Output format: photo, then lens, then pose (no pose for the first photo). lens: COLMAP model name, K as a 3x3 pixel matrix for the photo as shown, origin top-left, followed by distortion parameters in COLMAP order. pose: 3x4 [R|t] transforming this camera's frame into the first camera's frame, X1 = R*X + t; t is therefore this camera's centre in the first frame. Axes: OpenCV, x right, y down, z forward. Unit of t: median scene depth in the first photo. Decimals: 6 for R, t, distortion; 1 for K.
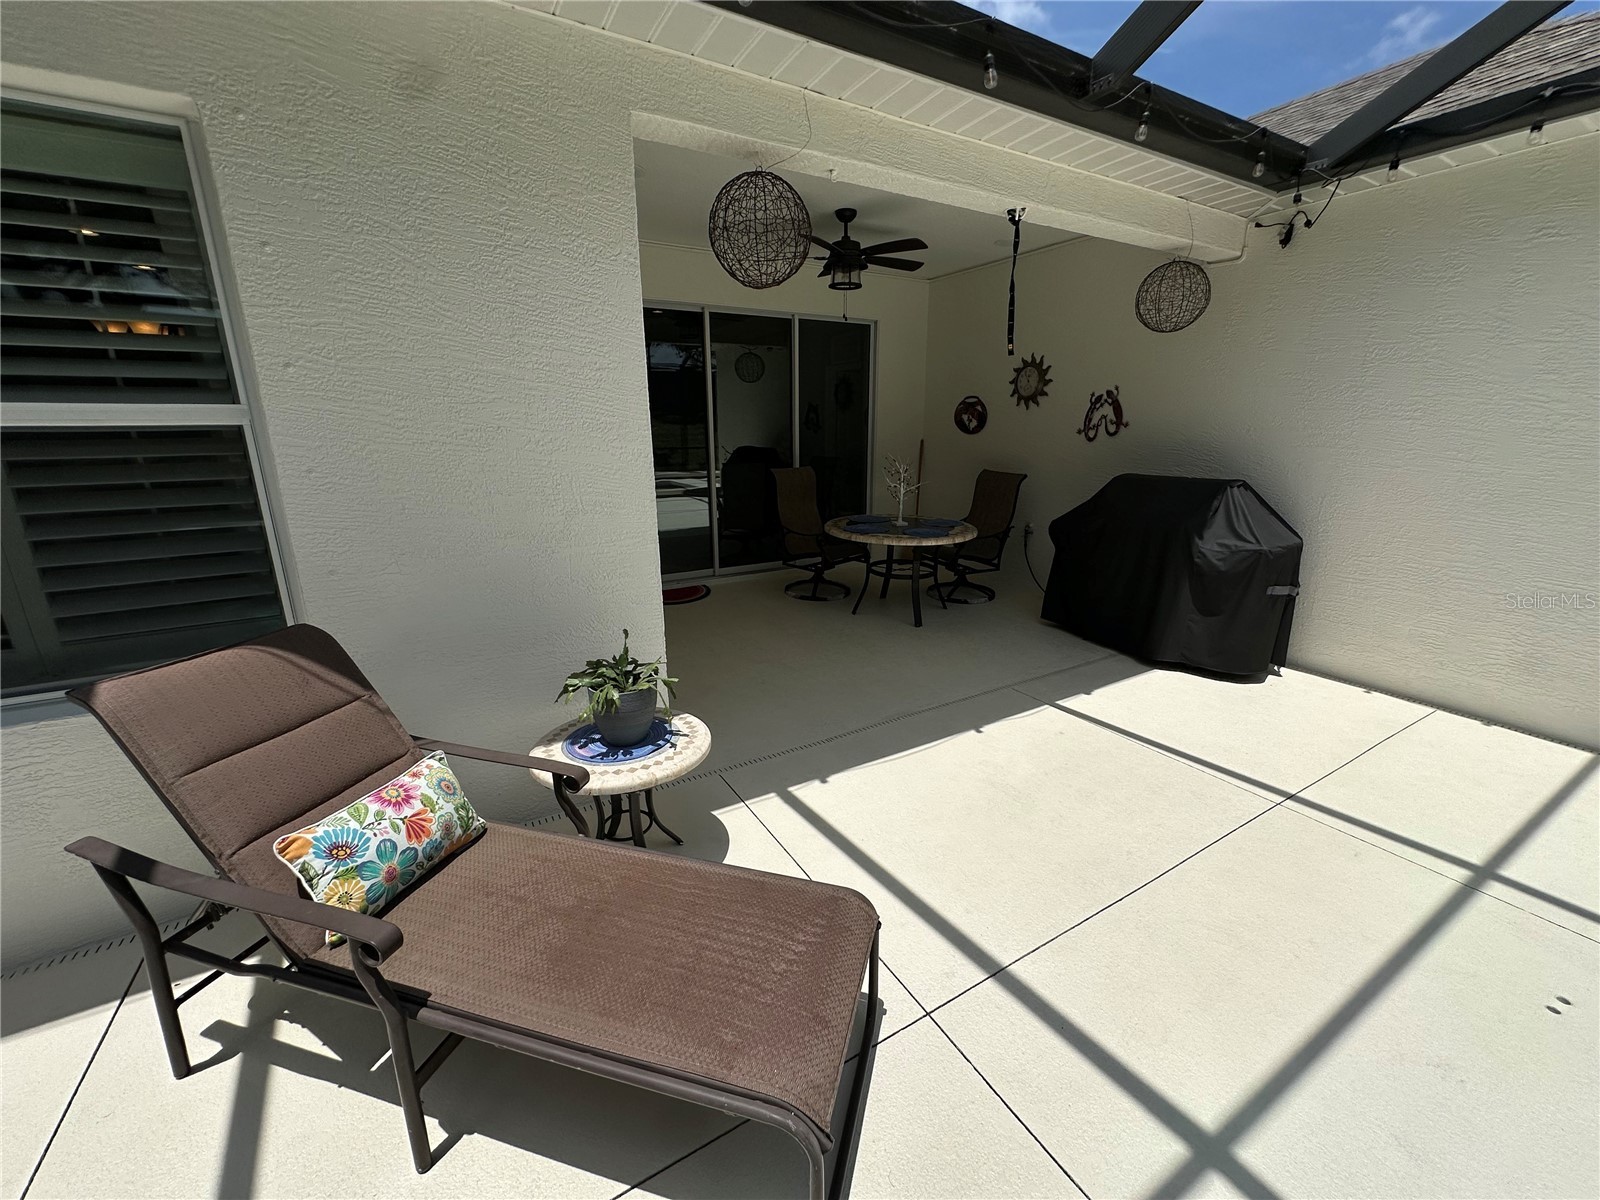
lens RADIAL K [[640.3, 0, 801.8], [0, 640.3, 594.3], [0, 0, 1]] dist [-0.002610, -0.000242]
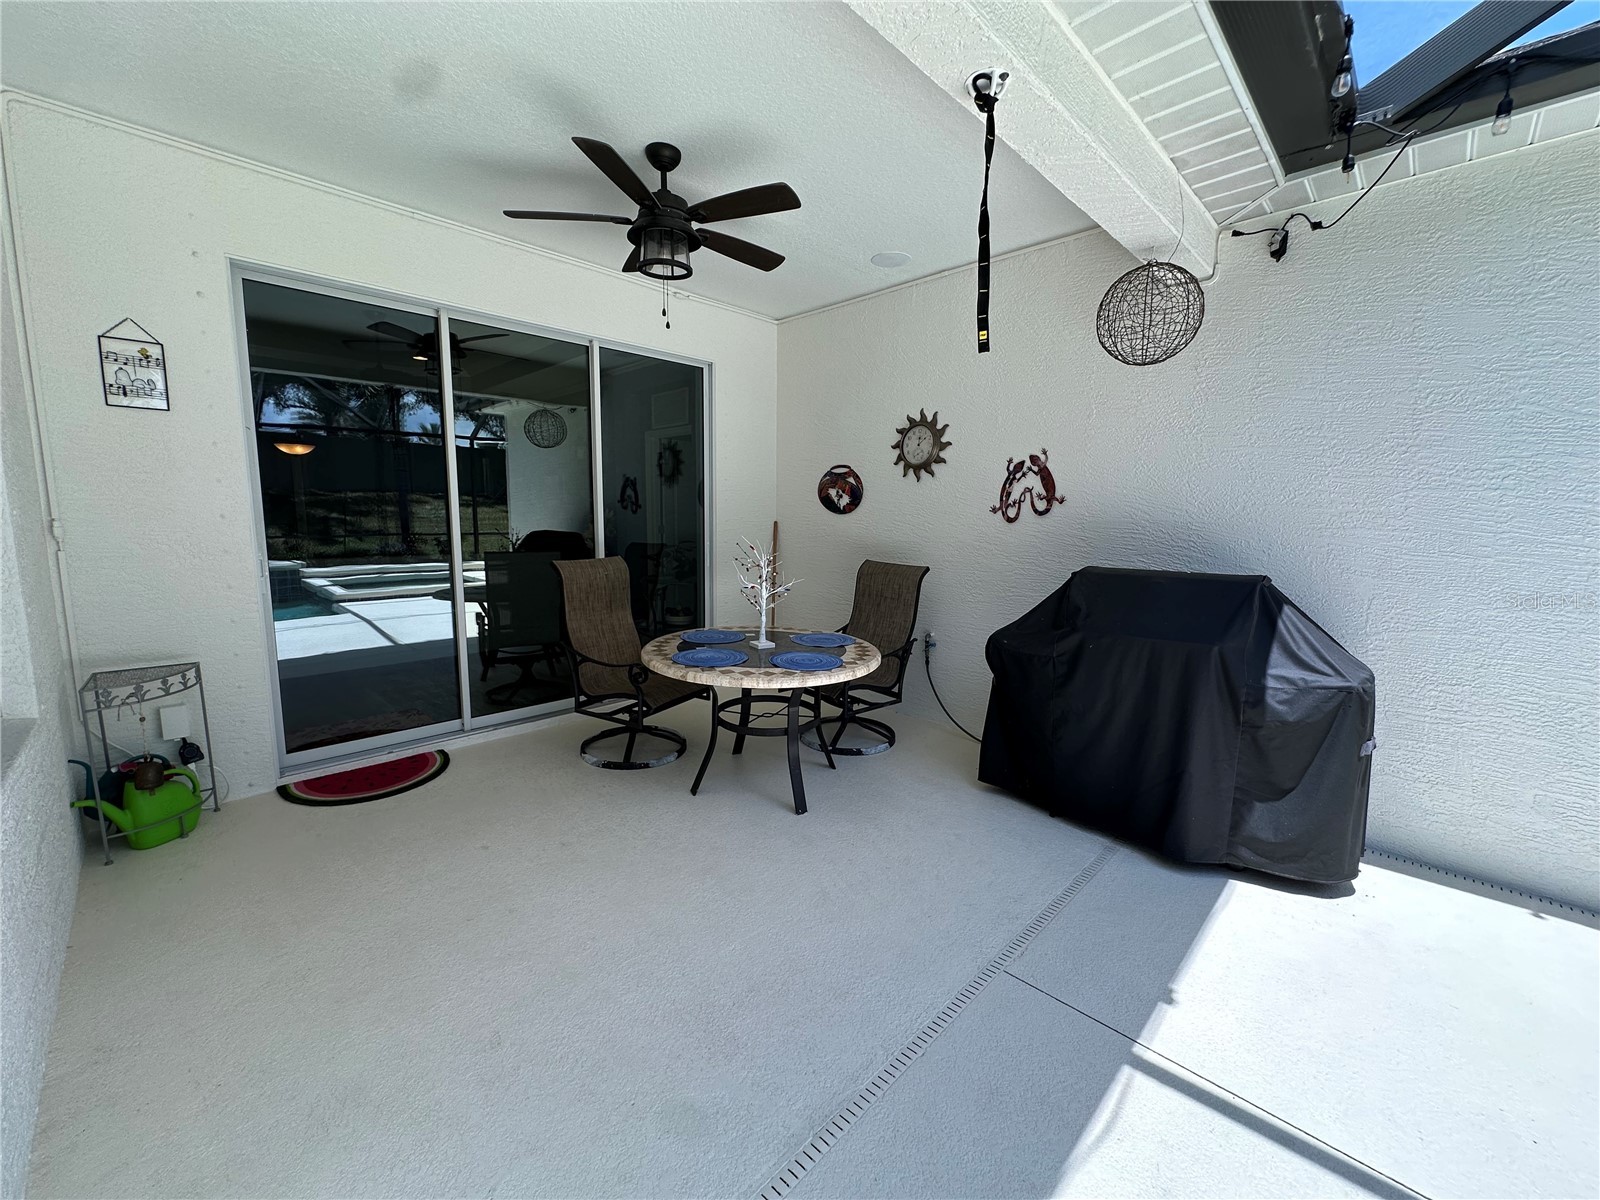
lens RADIAL K [[640.3, 0, 801.8], [0, 640.3, 594.3], [0, 0, 1]] dist [-0.002610, -0.000242]
pose [[0.965922, -0.017013, 0.258275, 0.027281], [0.051842, 0.990334, -0.128649, -0.077119], [-0.253590, 0.137654, 0.957467, 0.377360]]
